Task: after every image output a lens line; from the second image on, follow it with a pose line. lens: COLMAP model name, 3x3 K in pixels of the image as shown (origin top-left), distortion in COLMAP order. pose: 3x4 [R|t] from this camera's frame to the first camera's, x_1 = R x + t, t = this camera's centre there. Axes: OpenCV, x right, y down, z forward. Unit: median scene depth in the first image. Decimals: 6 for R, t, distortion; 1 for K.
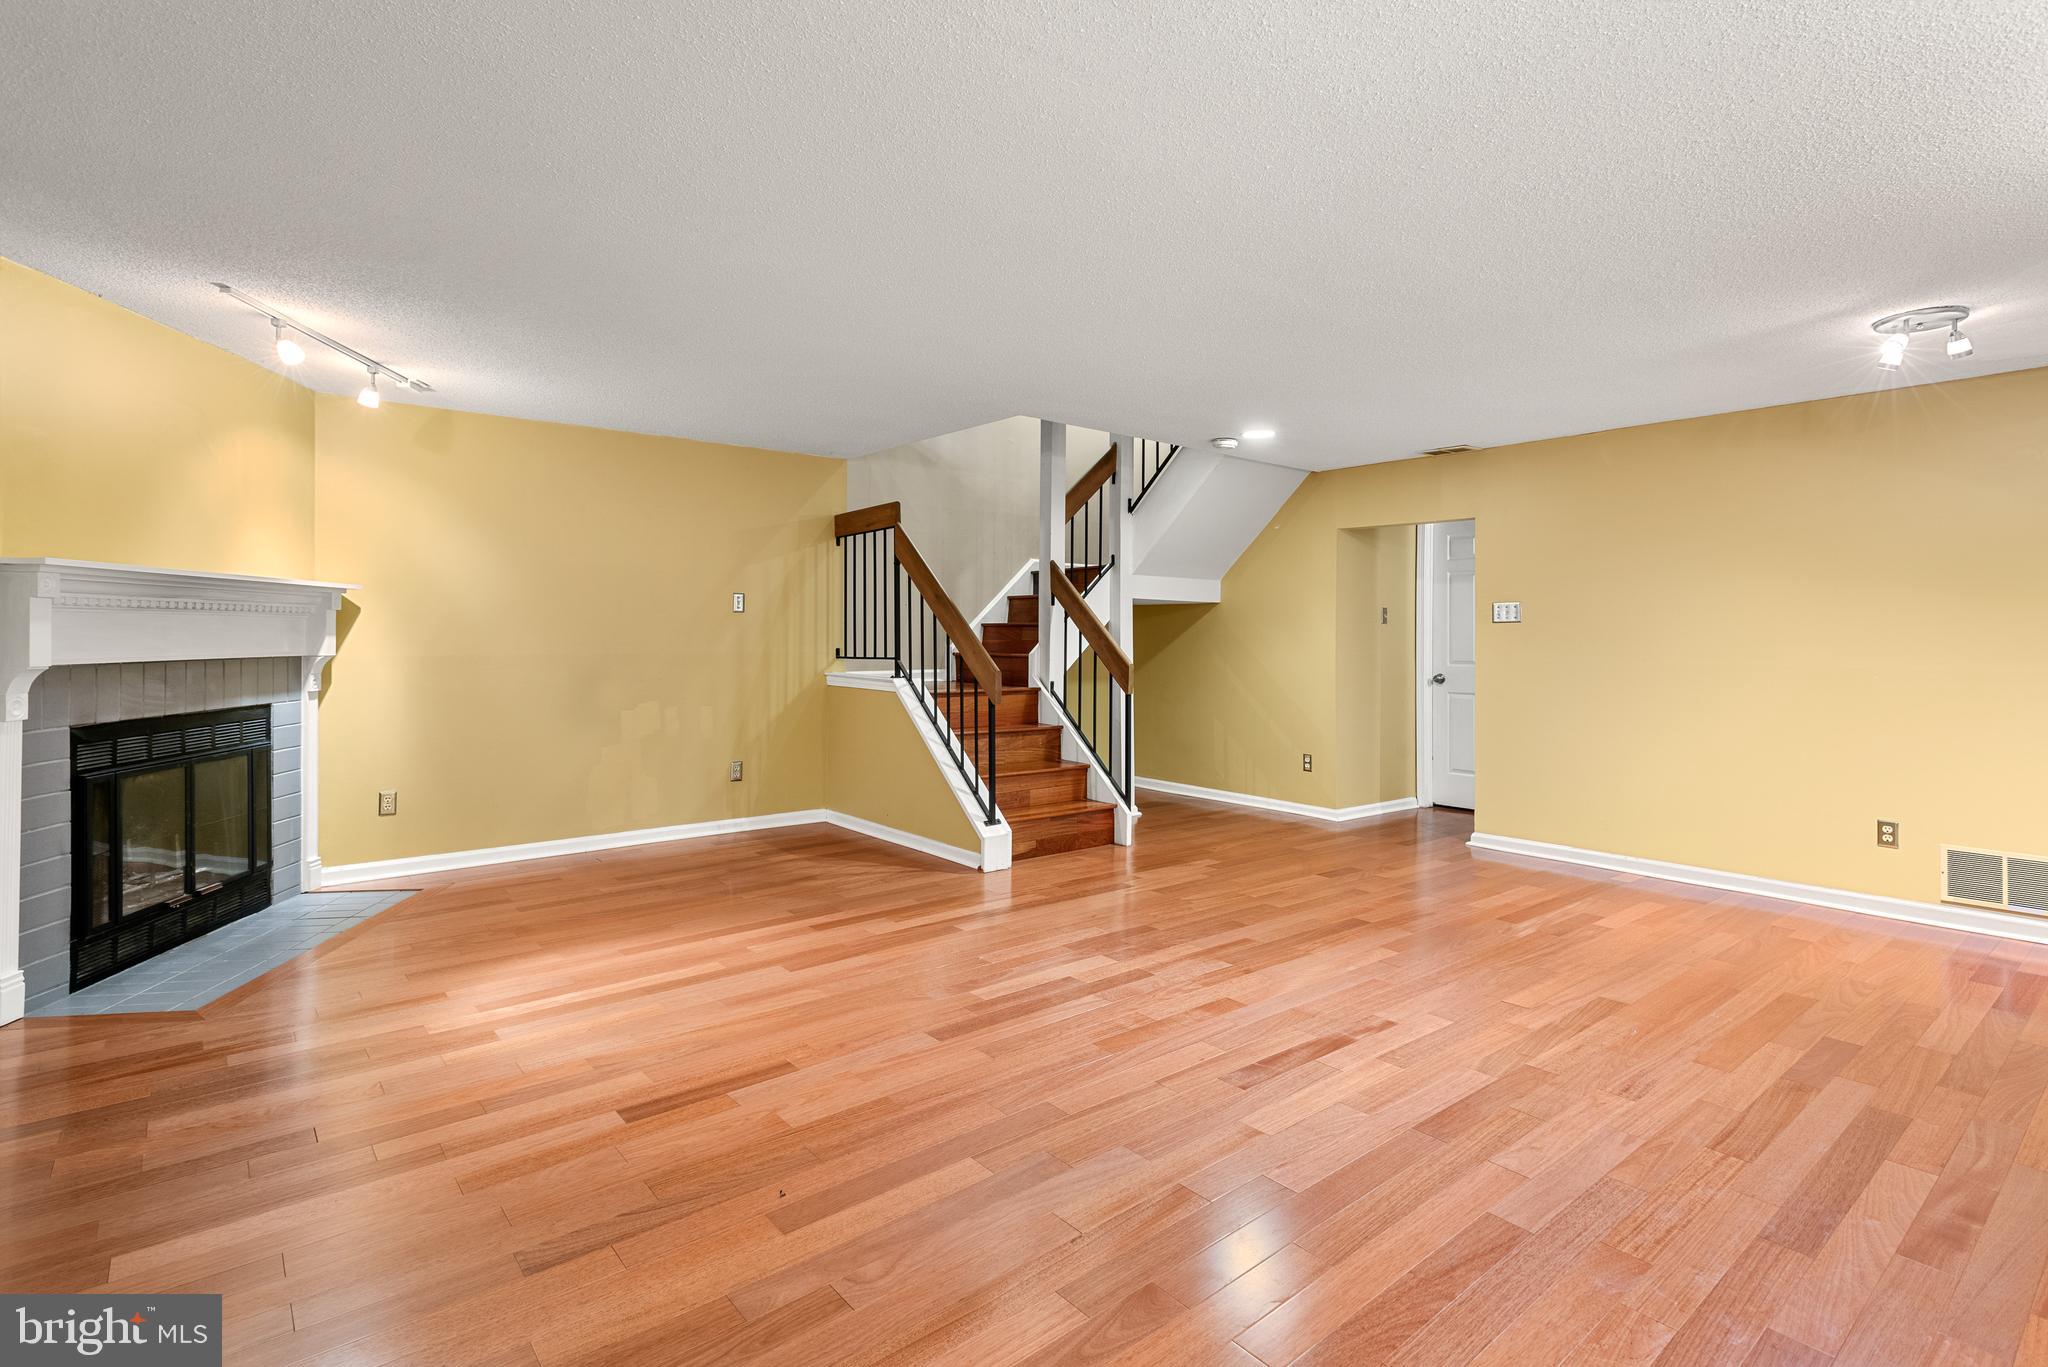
lens RADIAL K [[971.5, 0, 1025.3], [0, 971.5, 647.5], [0, 0, 1]] dist [0.009600, -0.001229]
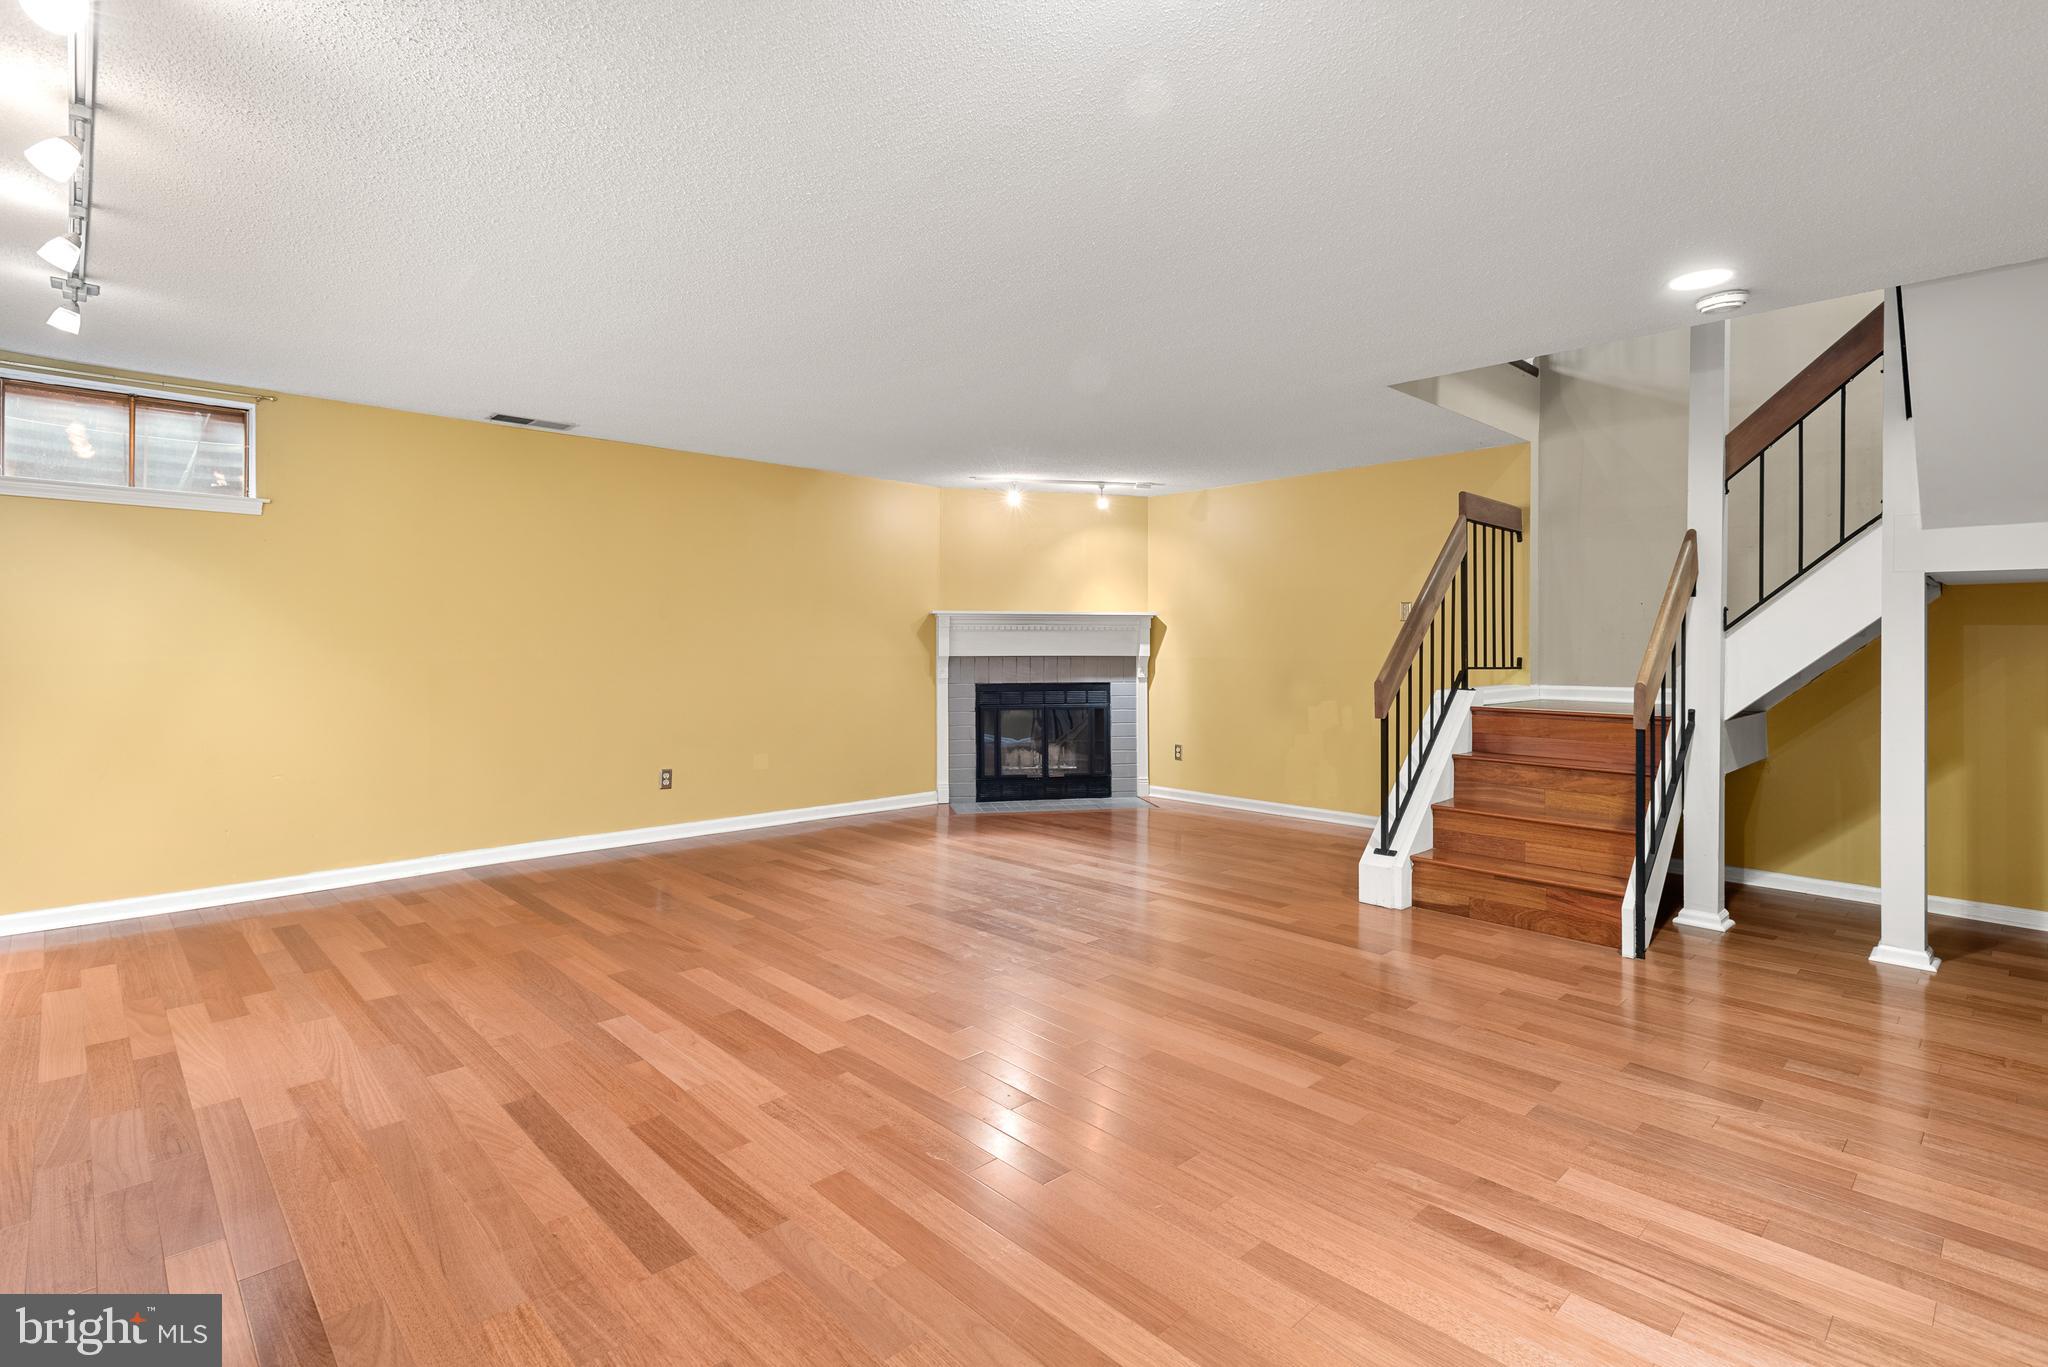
lens RADIAL K [[963.6, 0, 1029.3], [0, 963.6, 679.0], [0, 0, 1]] dist [0.017834, -0.001002]
pose [[0.098341, 0.033513, -0.994588, 0.943671], [-0.014258, 0.999378, 0.032265, -0.003136], [0.995051, 0.011008, 0.098758, 0.685159]]
